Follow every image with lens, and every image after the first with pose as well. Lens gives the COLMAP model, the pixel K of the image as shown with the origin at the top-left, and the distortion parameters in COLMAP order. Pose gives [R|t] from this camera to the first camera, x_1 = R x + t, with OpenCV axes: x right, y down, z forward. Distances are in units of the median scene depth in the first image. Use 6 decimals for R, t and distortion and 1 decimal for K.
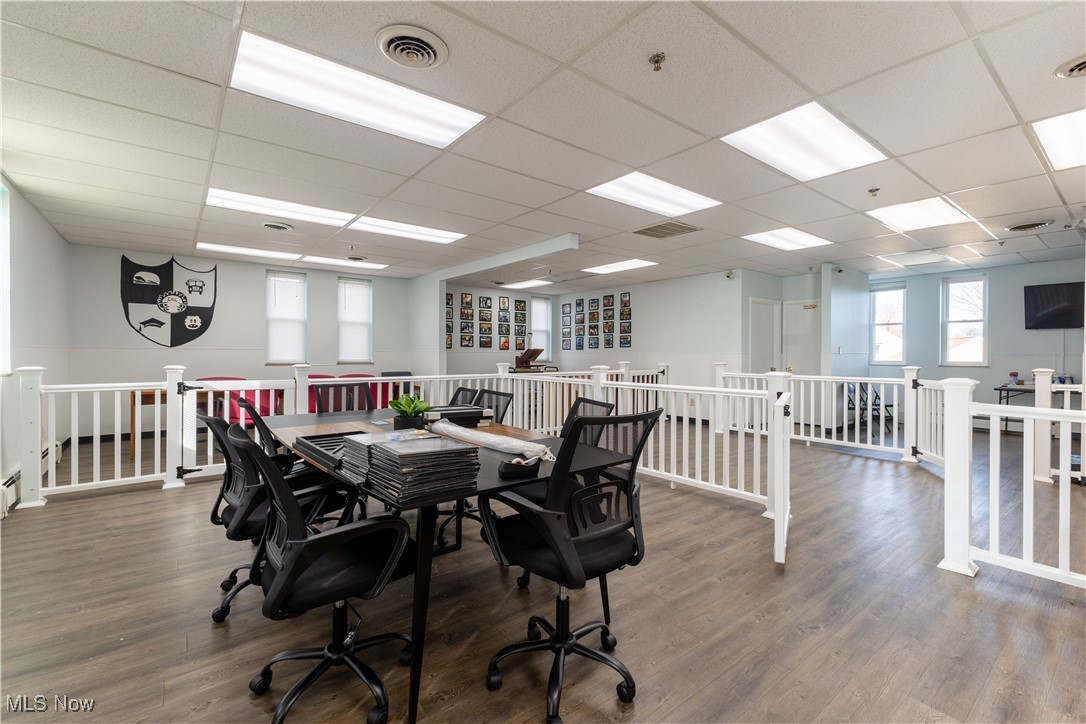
lens RADIAL K [[469.5, 0, 547.1], [0, 469.5, 356.5], [0, 0, 1]] dist [0.010667, -0.000575]
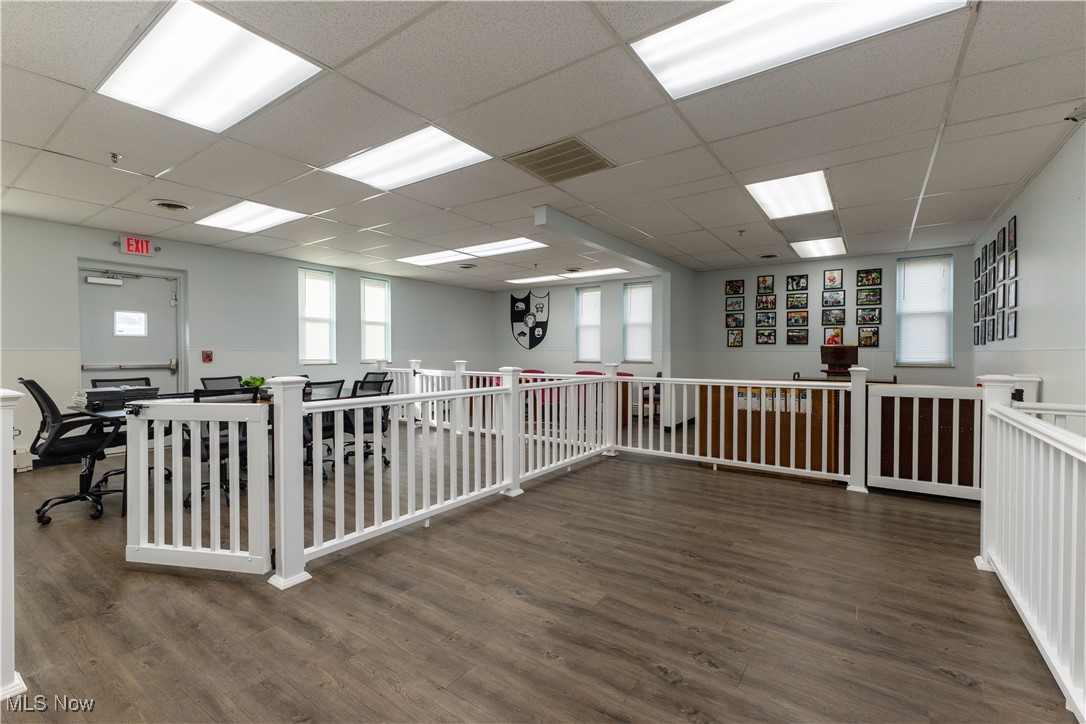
lens RADIAL K [[469.5, 0, 540.0], [0, 469.5, 349.1], [0, 0, 1]] dist [0.010667, -0.000575]
pose [[0.277094, -0.012482, -0.960762, 0.660990], [-0.006623, 0.999867, -0.014901, 0.001577], [0.960820, 0.010492, 0.276974, 0.602290]]
